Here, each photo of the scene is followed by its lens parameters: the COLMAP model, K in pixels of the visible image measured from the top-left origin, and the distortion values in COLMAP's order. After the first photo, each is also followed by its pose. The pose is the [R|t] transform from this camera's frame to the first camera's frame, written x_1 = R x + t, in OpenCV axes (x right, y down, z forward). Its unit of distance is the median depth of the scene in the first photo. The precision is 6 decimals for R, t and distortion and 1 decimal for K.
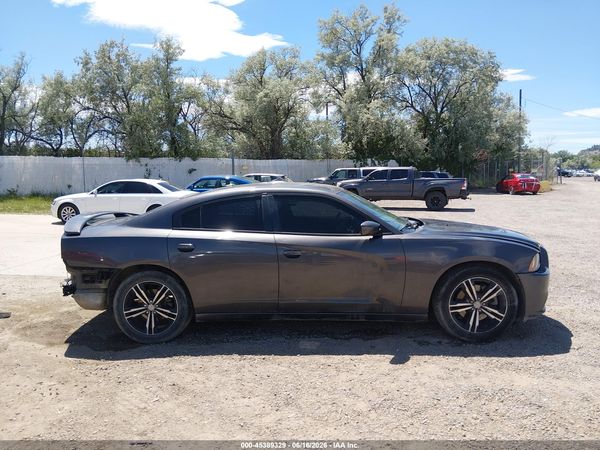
lens RADIAL K [[454.2, 0, 298.2], [0, 454.2, 221.2], [0, 0, 1]] dist [0.067242, -0.111972]
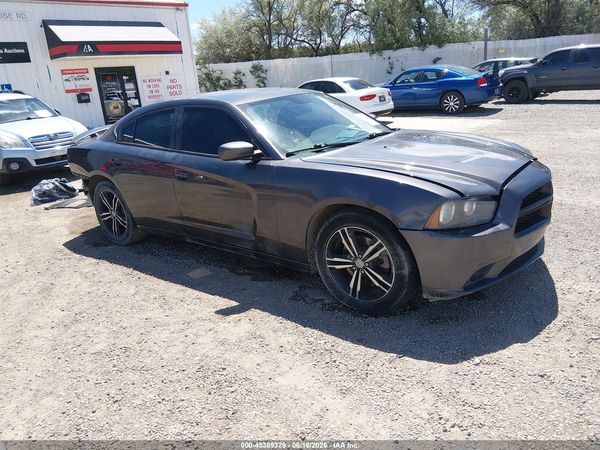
lens RADIAL K [[454.2, 0, 298.2], [0, 454.2, 221.2], [0, 0, 1]] dist [0.067242, -0.111972]
pose [[0.810549, 0.125974, -0.571963, 0.687591], [0.007713, 0.974213, 0.225498, -0.041942], [0.585620, -0.187189, 0.788676, 0.380957]]
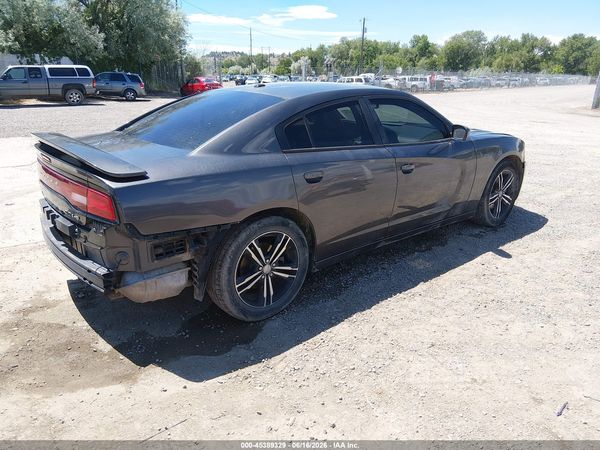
lens RADIAL K [[454.2, 0, 298.2], [0, 454.2, 221.2], [0, 0, 1]] dist [0.067242, -0.111972]
pose [[0.734477, -0.186802, 0.652417, -0.726300], [0.051437, 0.973927, 0.220951, -0.031406], [-0.676681, -0.128725, 0.724936, 0.481973]]
